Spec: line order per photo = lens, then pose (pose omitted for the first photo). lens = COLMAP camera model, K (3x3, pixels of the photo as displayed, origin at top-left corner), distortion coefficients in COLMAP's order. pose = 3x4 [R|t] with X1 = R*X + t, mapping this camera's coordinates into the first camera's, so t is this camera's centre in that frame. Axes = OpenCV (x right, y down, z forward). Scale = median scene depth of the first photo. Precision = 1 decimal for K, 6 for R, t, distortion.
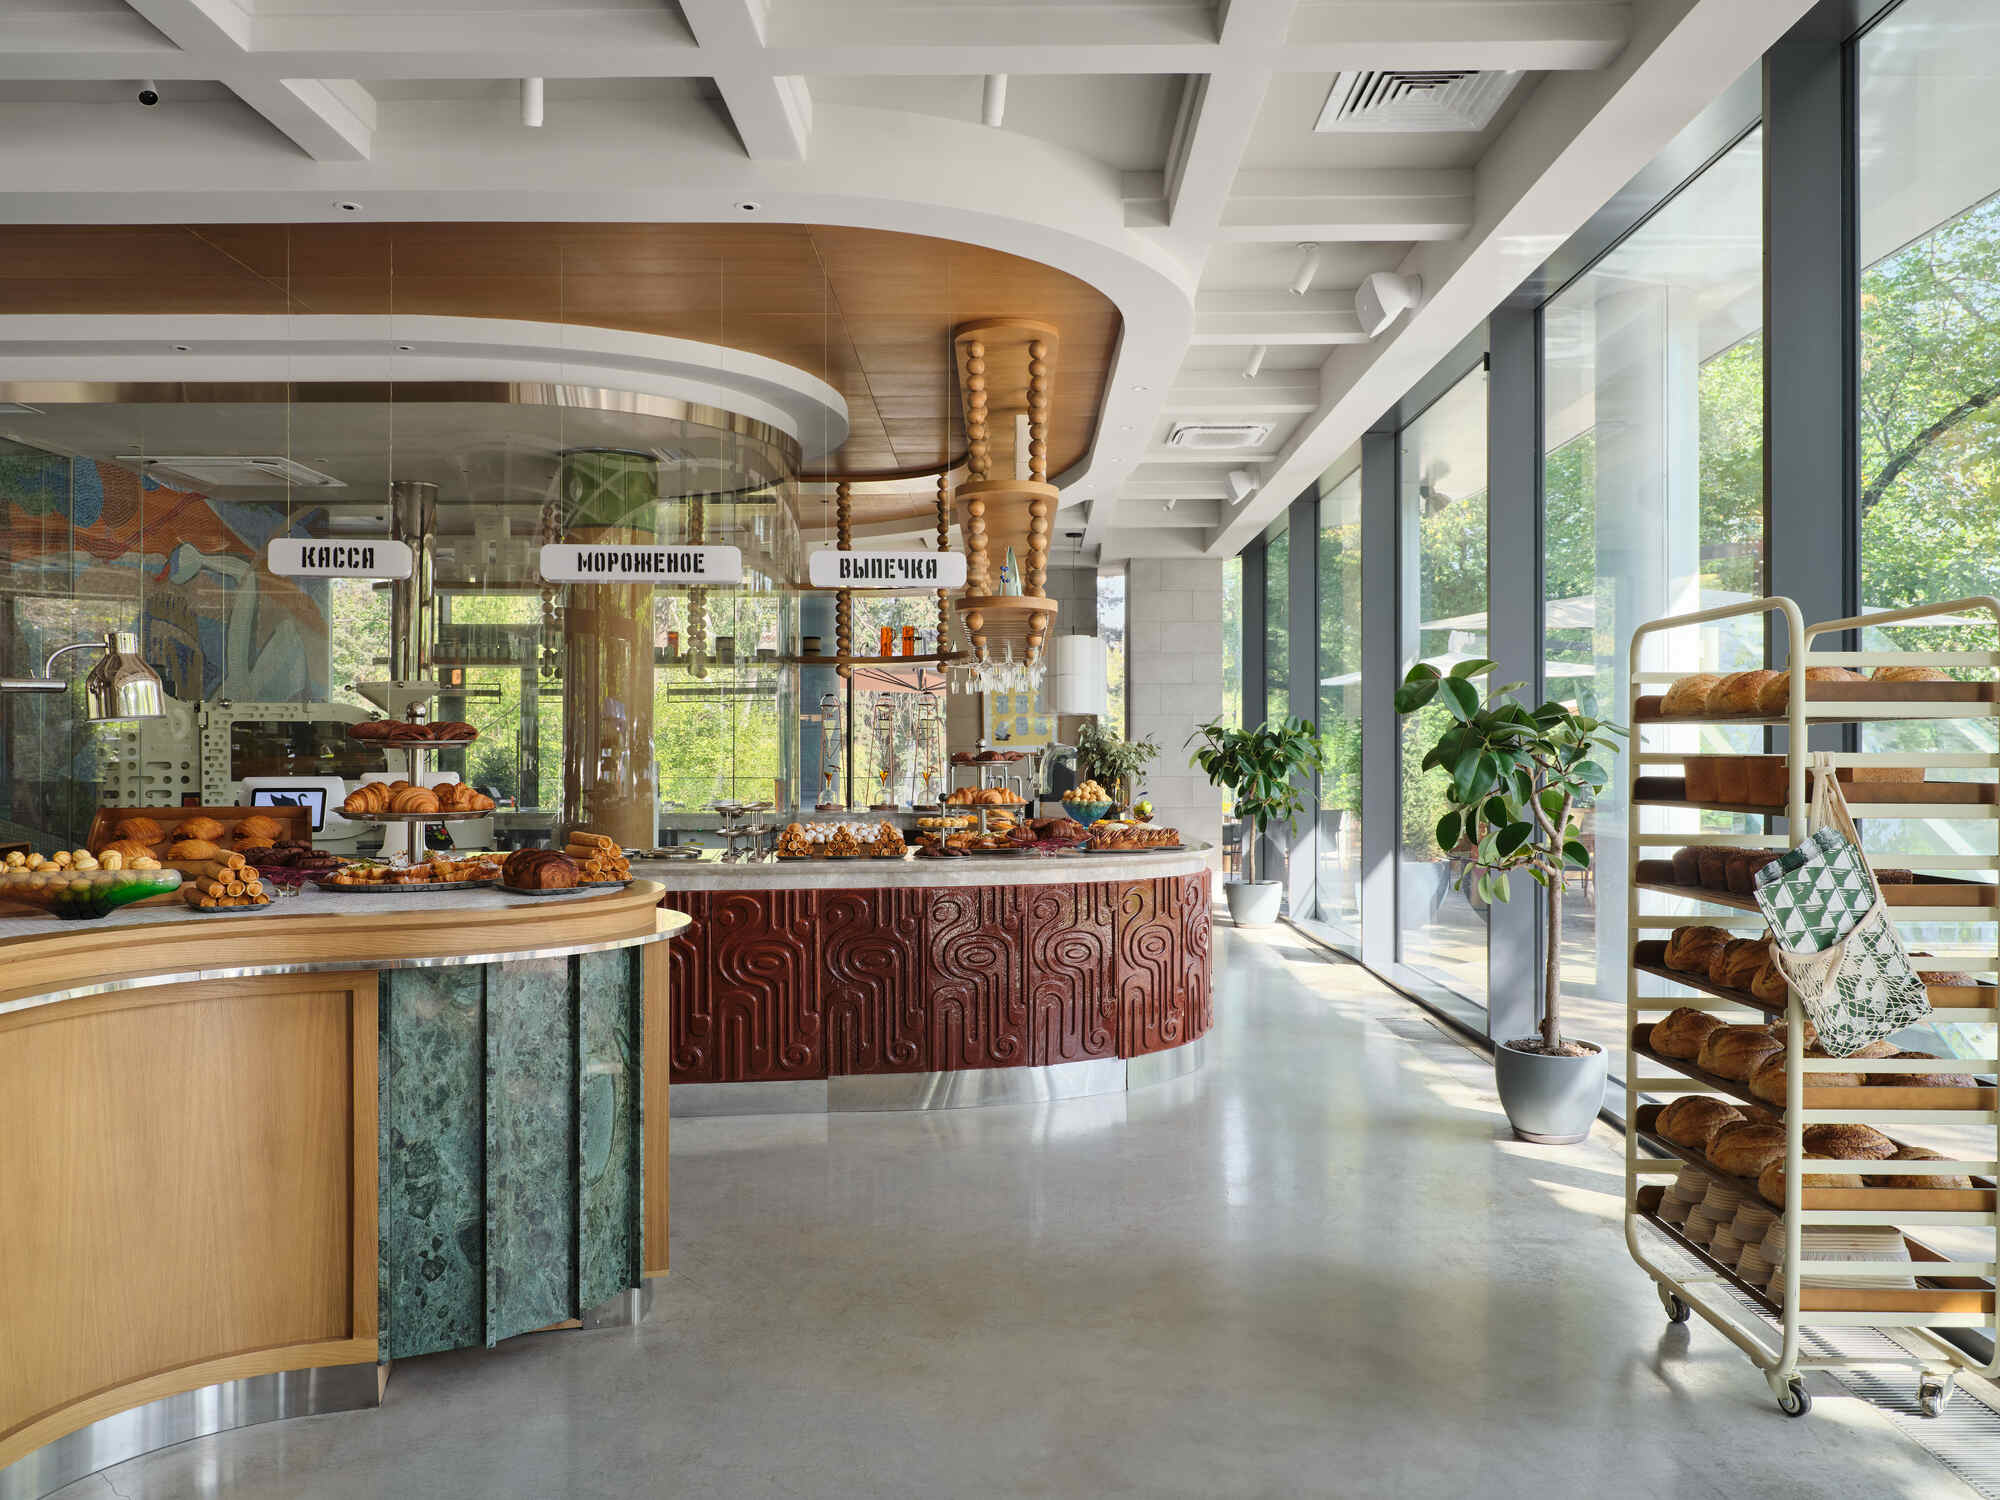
lens RADIAL K [[1579.7, 0, 1000.0], [0, 1579.7, 750.0], [0, 0, 1]] dist [0.008497, 0.004231]
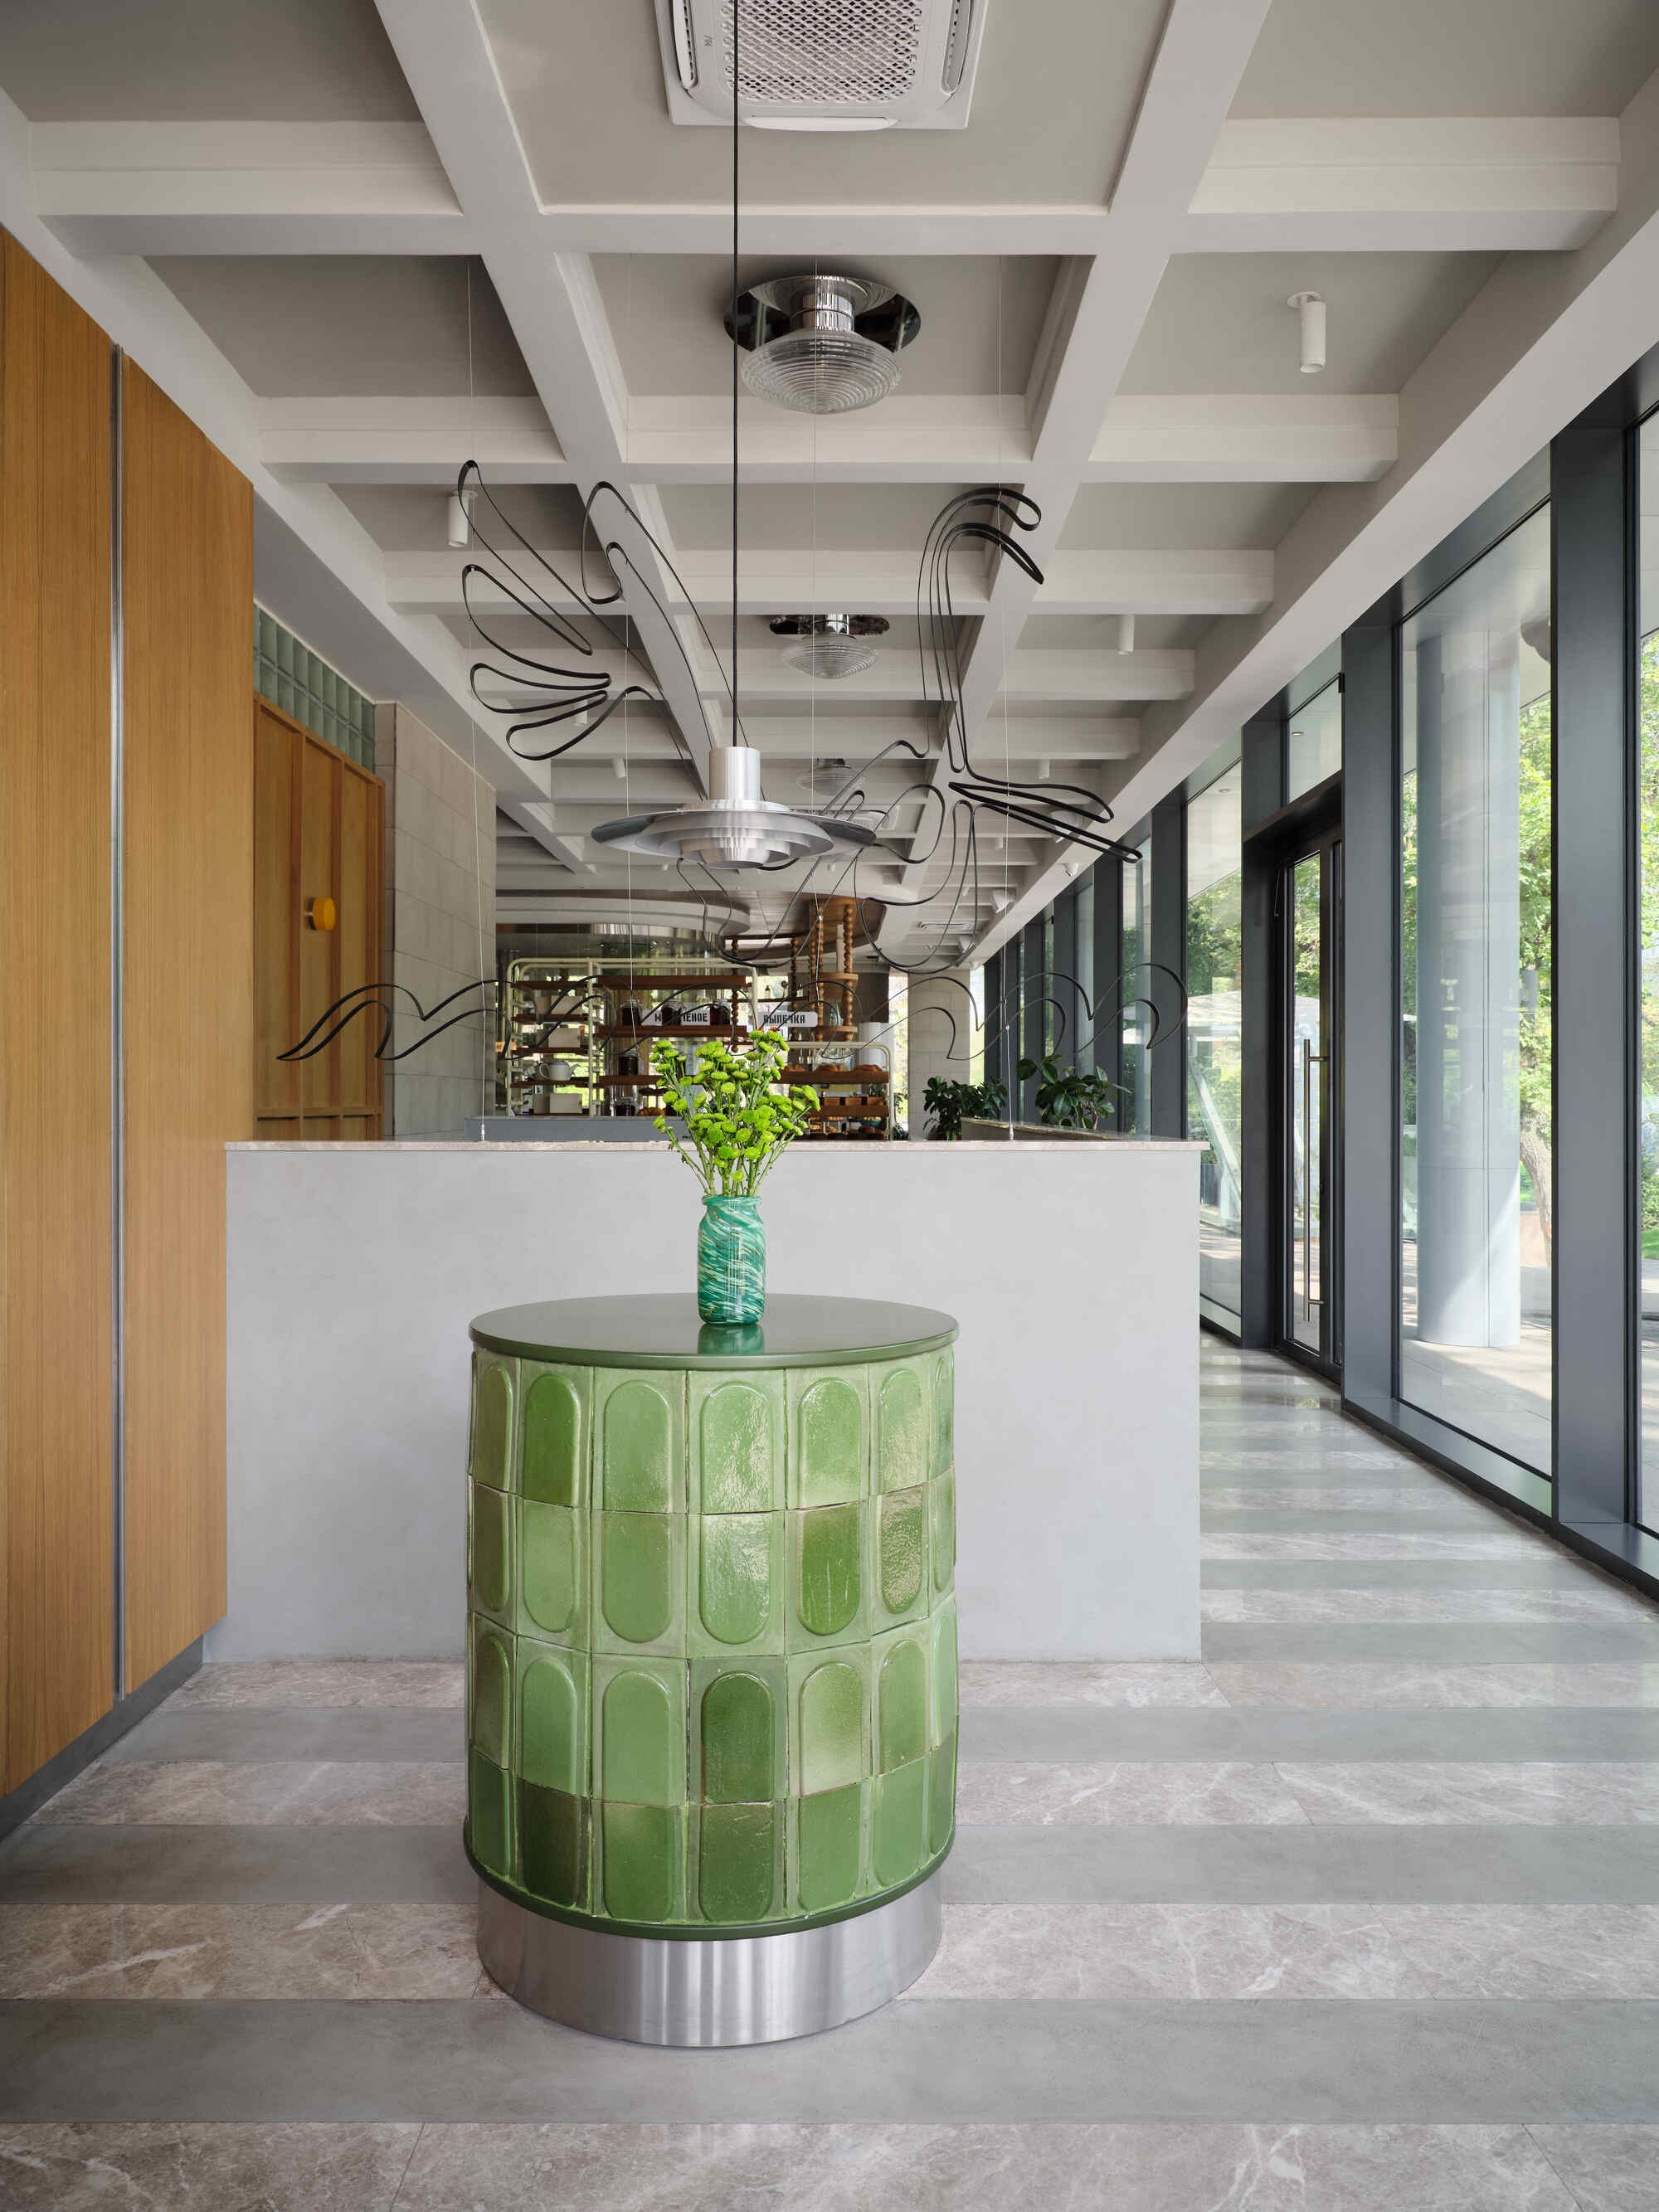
lens RADIAL K [[1747.3, 0, 829.5], [0, 1747.3, 1106.0], [0, 0, 1]] dist [0.008497, 0.004231]
pose [[0.999780, 0.008916, 0.018968, -0.023568], [-0.008851, 0.999955, -0.003498, 0.012075], [-0.018998, 0.003329, 0.999814, -0.715590]]
